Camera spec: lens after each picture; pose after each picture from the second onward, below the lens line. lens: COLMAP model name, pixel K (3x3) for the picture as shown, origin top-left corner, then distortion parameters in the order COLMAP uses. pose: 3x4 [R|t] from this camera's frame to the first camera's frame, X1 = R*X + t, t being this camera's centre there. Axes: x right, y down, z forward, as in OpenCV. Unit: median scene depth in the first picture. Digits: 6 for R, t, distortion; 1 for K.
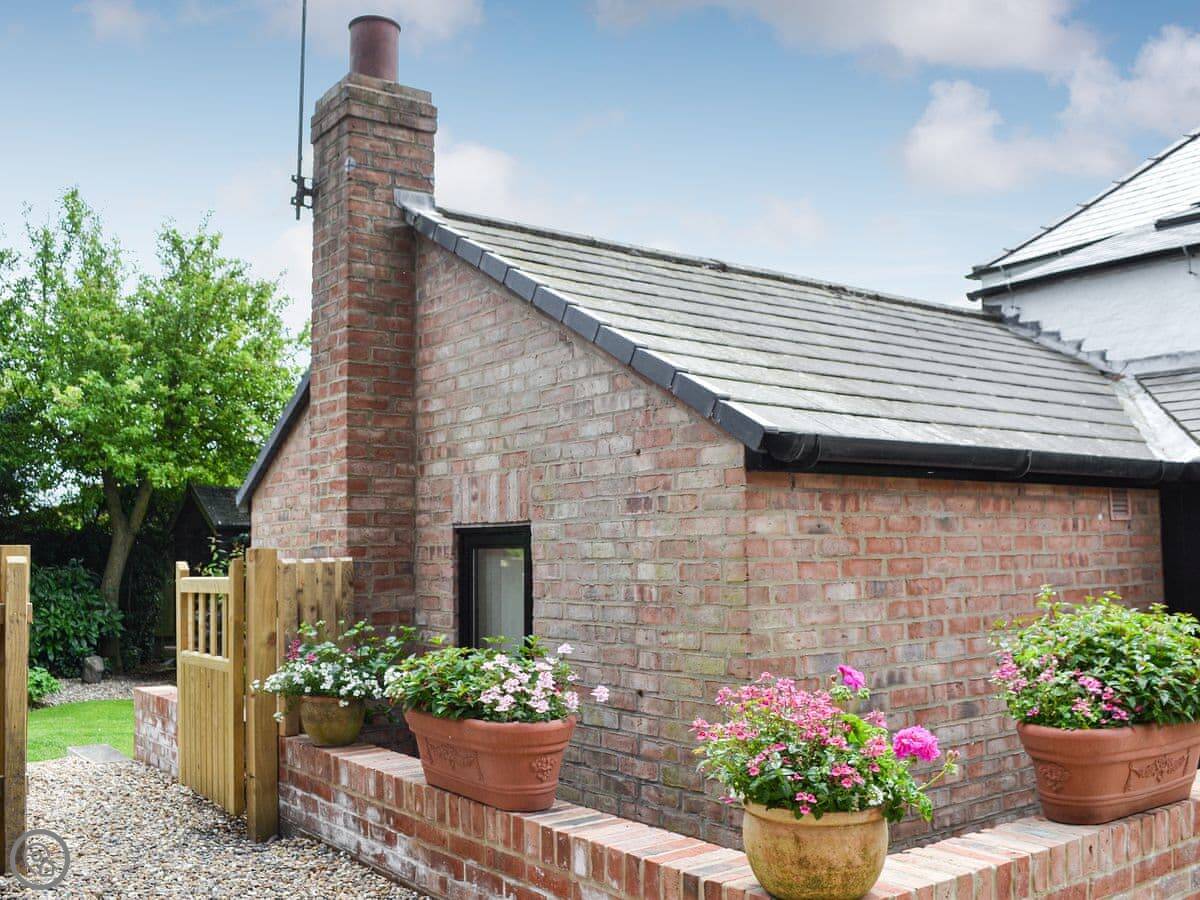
lens RADIAL K [[1138.5, 0, 584.1], [0, 1138.5, 476.0], [0, 0, 1]] dist [-0.082786, 0.000000]
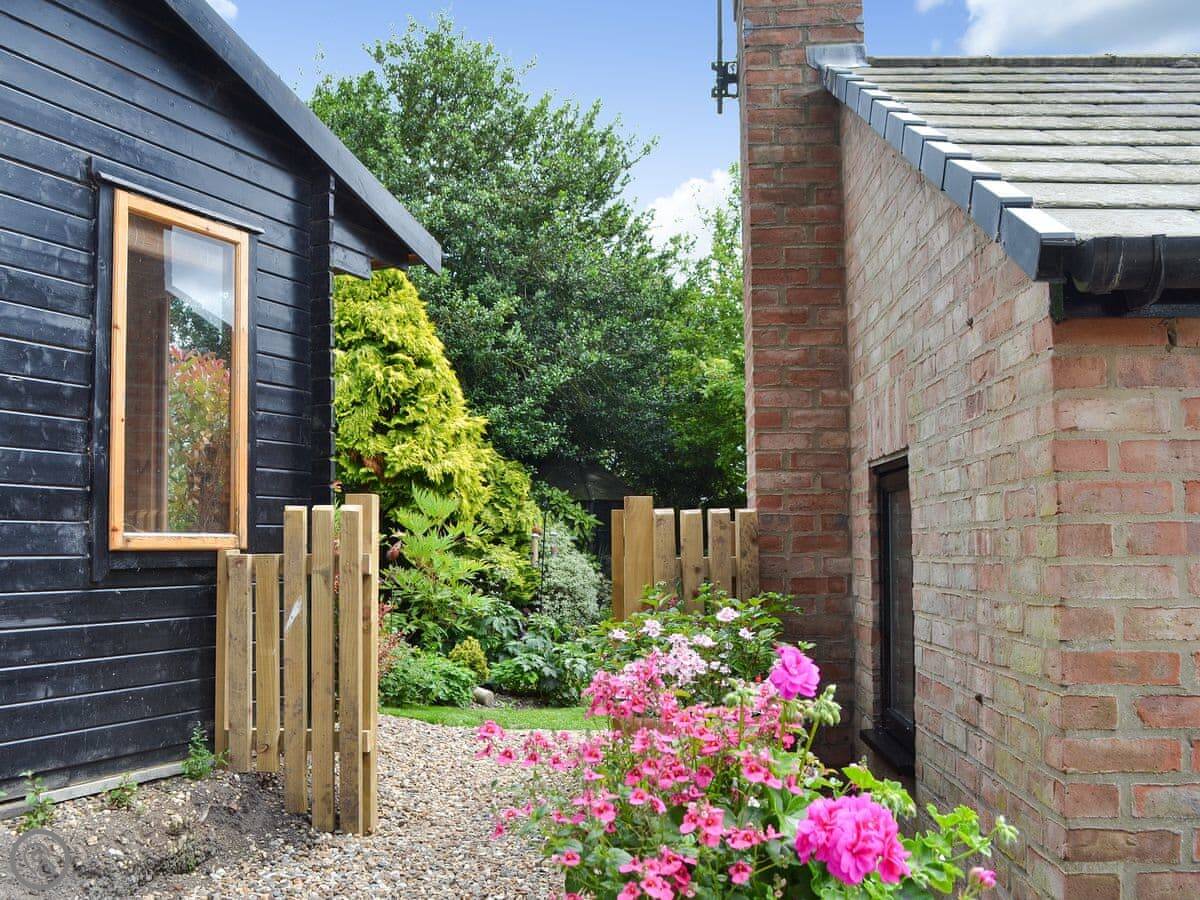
lens RADIAL K [[1173.2, 0, 560.7], [0, 1173.2, 475.4], [0, 0, 1]] dist [-0.080176, 0.000000]
pose [[0.755435, -0.031432, -0.654470, 0.246212], [0.038019, 0.999269, -0.004108, 0.048446], [0.654120, -0.021779, 0.756077, 0.292161]]
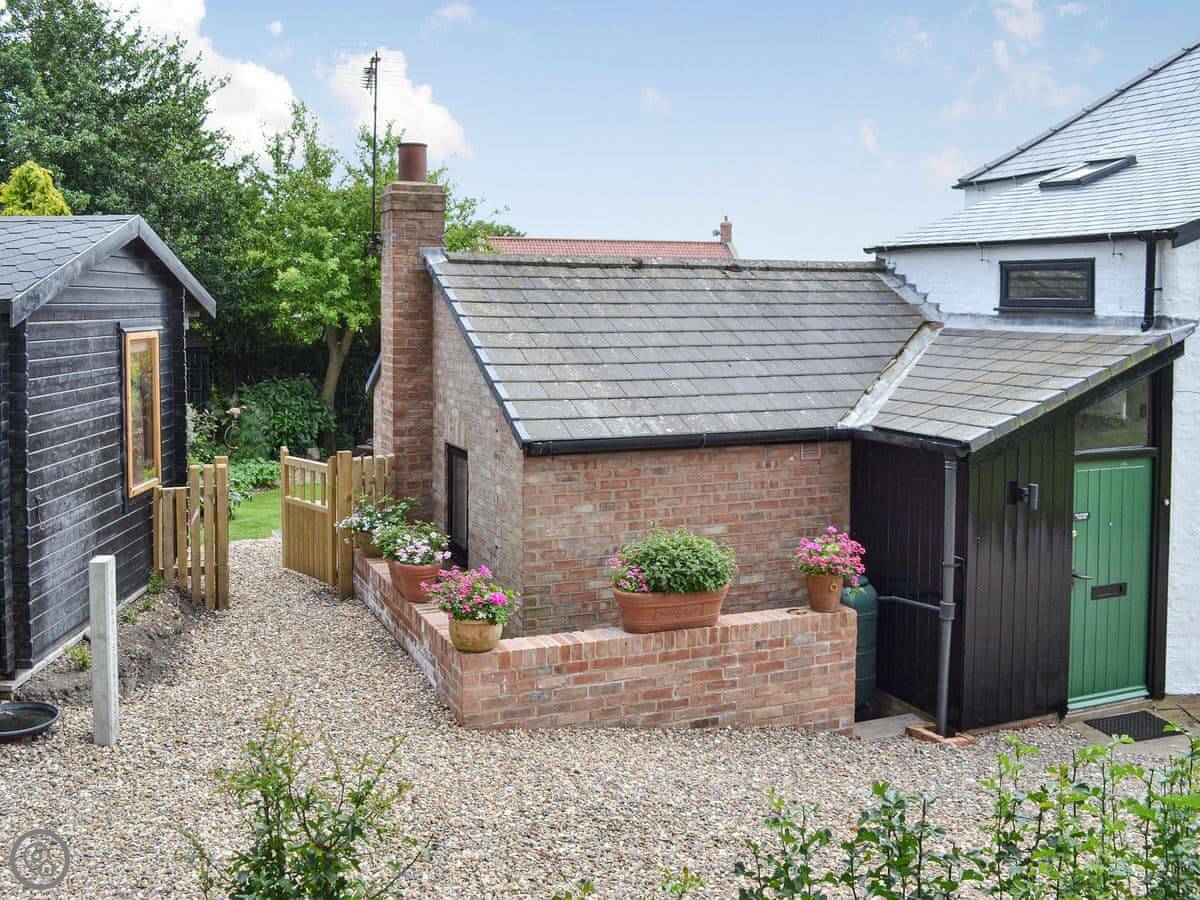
lens RADIAL K [[1130.5, 0, 574.2], [0, 1130.5, 342.6], [0, 0, 1]] dist [-0.072529, 0.000000]
pose [[0.973219, 0.030643, -0.227827, 0.525257], [-0.006196, 0.994212, 0.107259, -0.326644], [0.229795, -0.102975, 0.967776, -0.746081]]
